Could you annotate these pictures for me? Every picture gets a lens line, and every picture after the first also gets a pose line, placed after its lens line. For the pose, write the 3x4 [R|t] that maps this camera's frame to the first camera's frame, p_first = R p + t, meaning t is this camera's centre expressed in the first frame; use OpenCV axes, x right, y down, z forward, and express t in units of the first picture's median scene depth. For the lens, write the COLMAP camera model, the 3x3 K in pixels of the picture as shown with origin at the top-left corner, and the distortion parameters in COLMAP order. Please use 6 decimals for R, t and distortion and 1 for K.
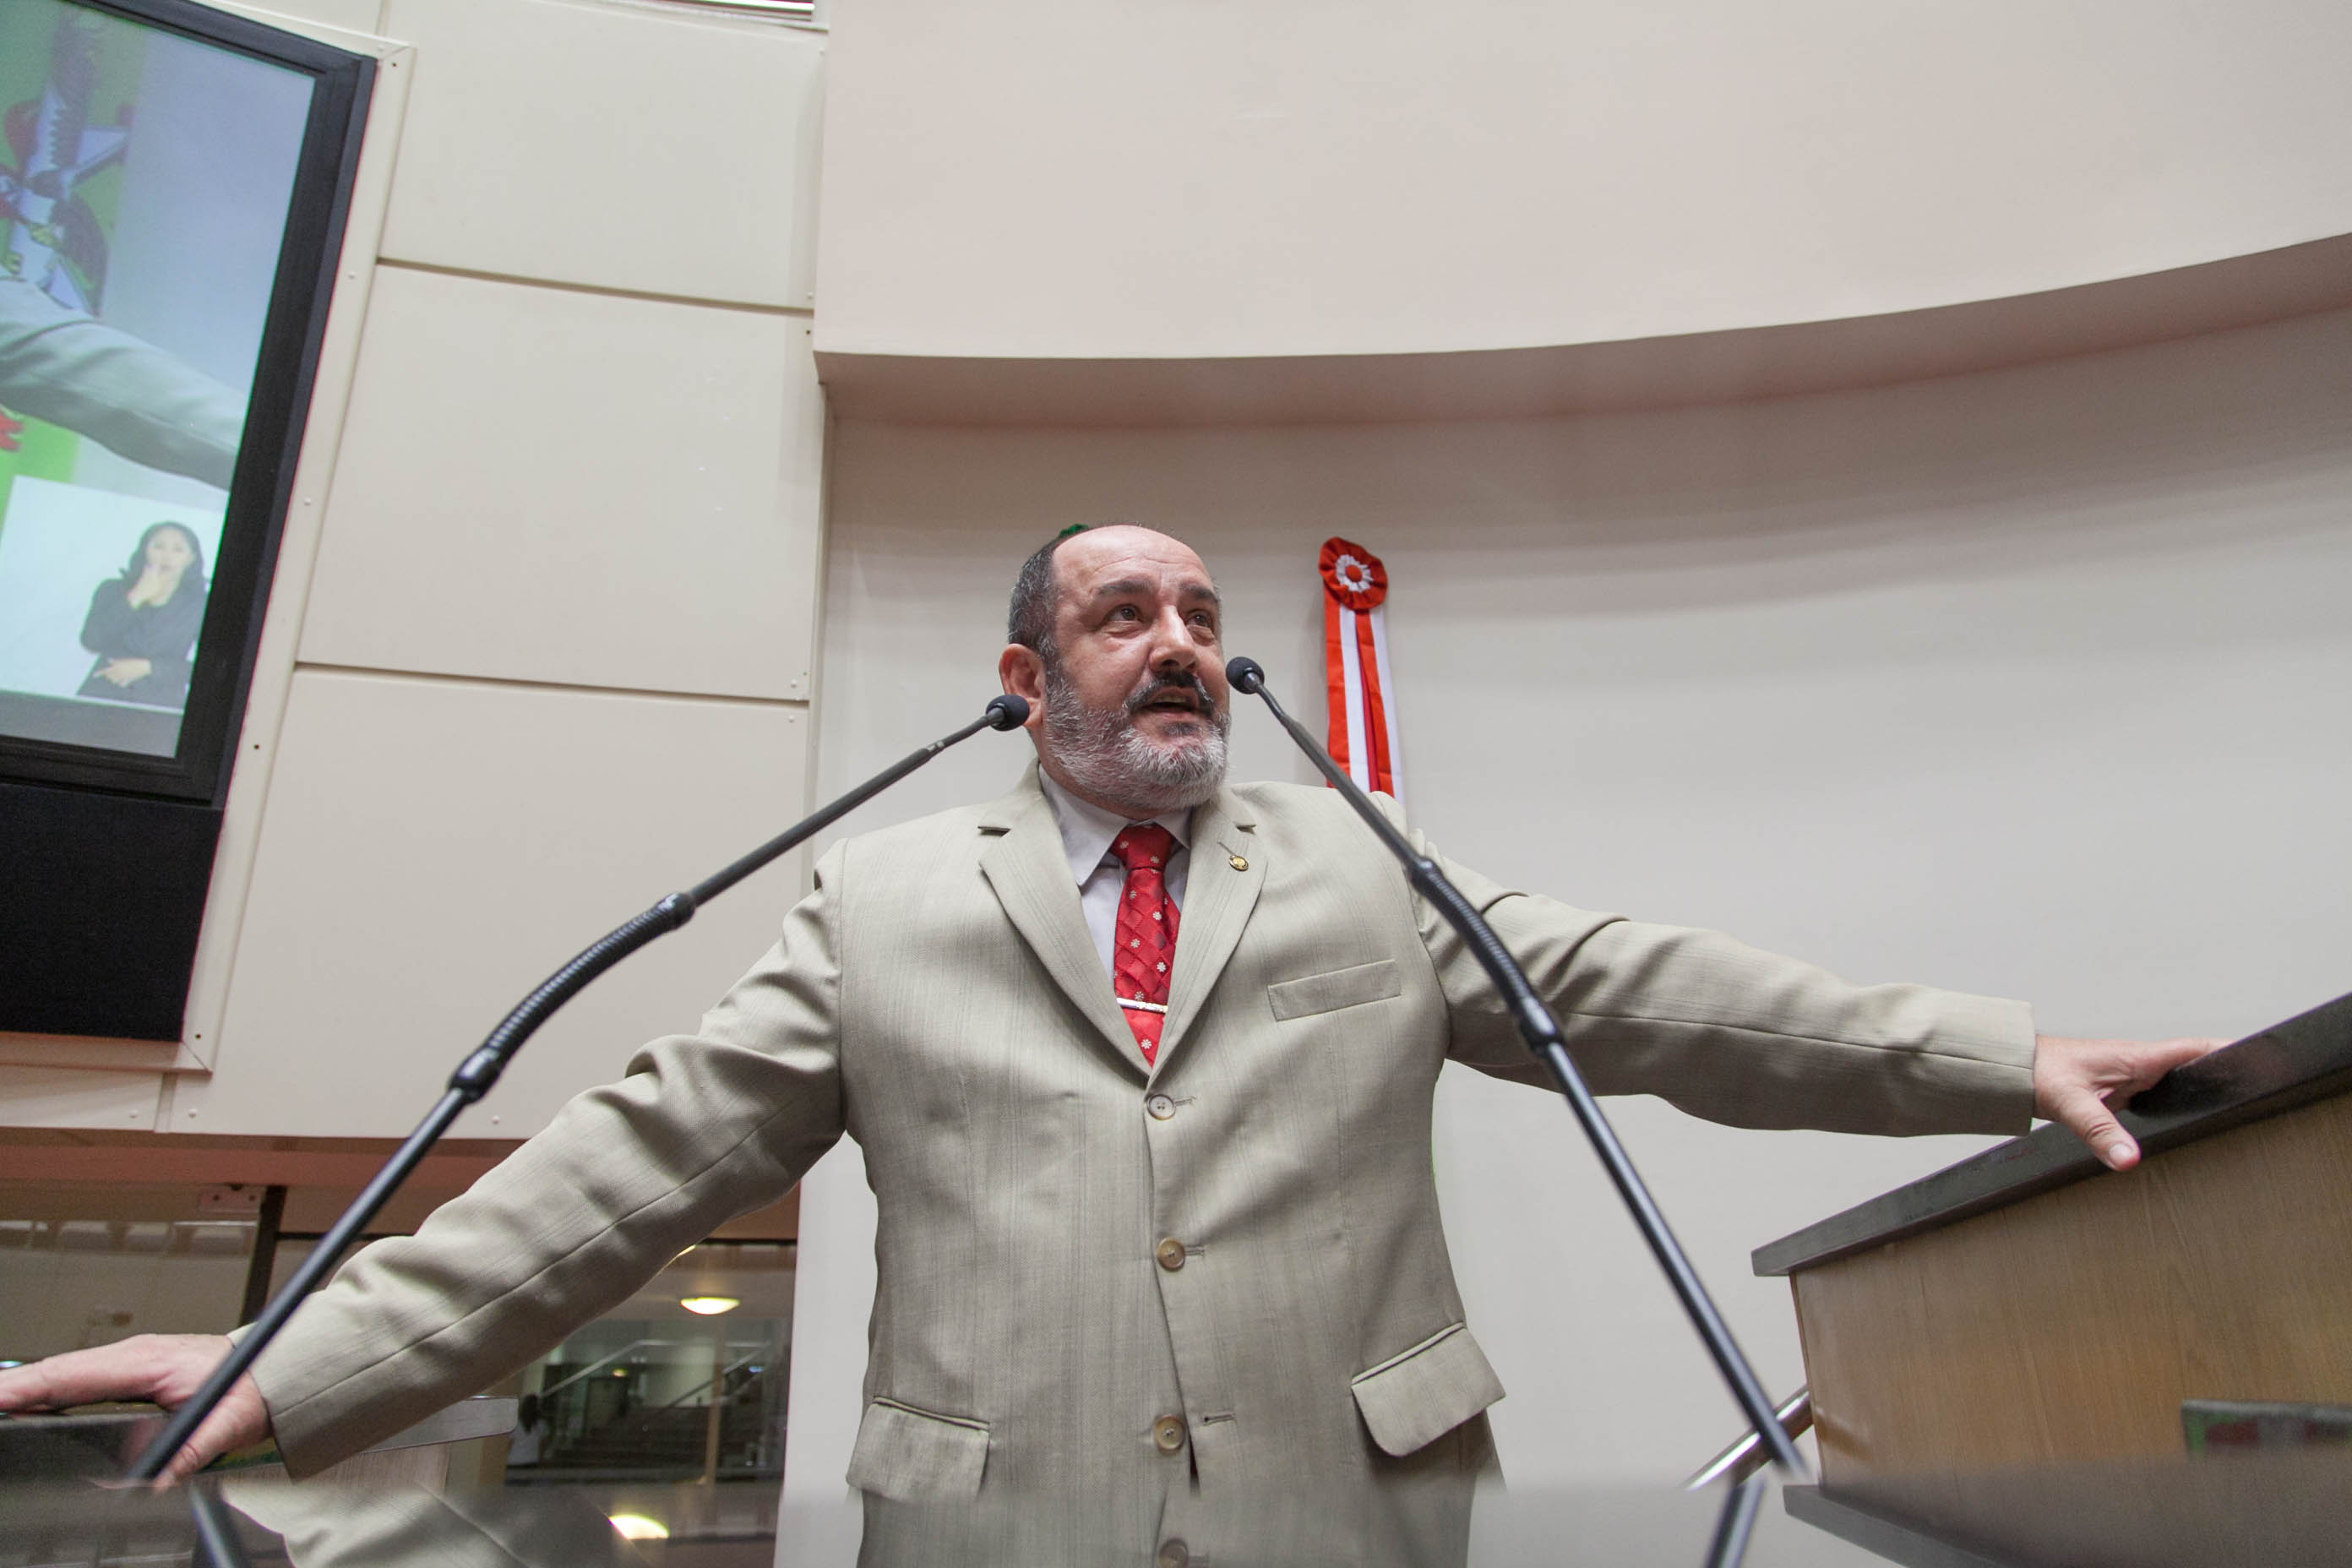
lens RADIAL K [[1590.1, 0, 1195.4], [0, 1590.1, 801.5], [0, 0, 1]] dist [0.000579, 0.006778]
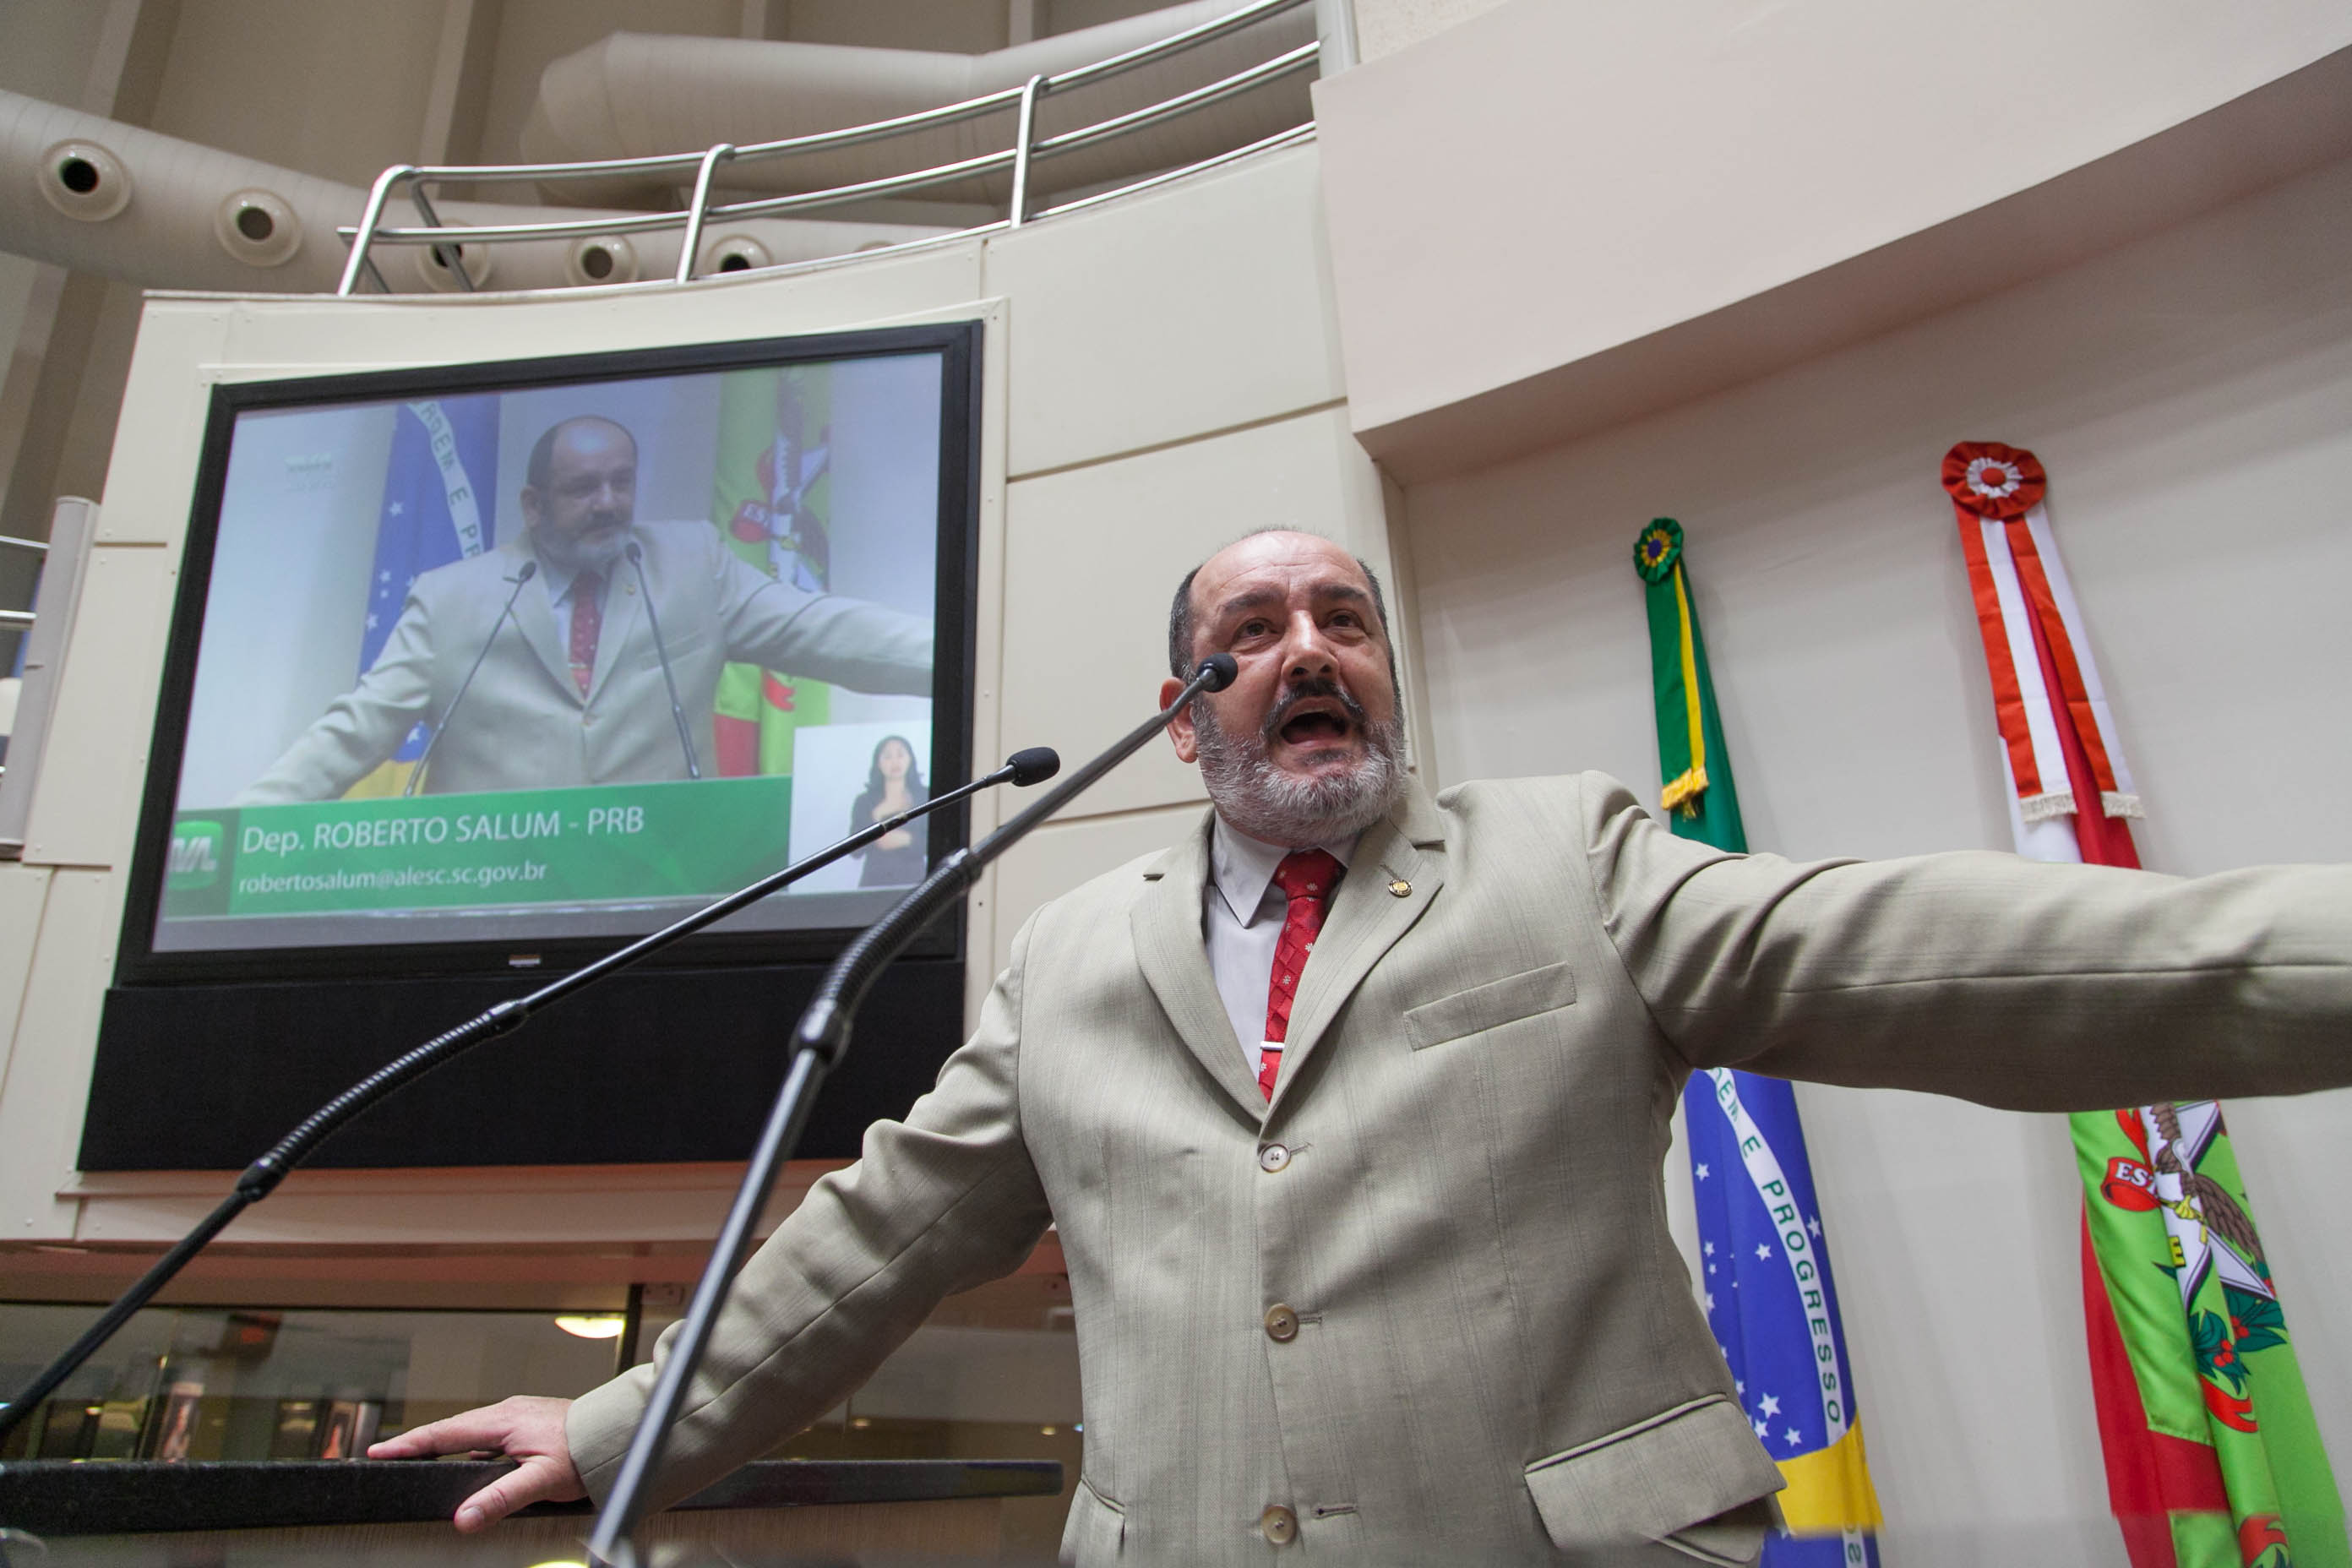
lens RADIAL K [[1590.1, 0, 1191.2], [0, 1590.1, 771.5], [0, 0, 1]] dist [0.000579, 0.006778]
pose [[0.817172, -0.208229, -0.537466, 0.446133], [0.176547, 0.978069, -0.110506, 0.063586], [0.548690, -0.004585, 0.836013, 0.198975]]
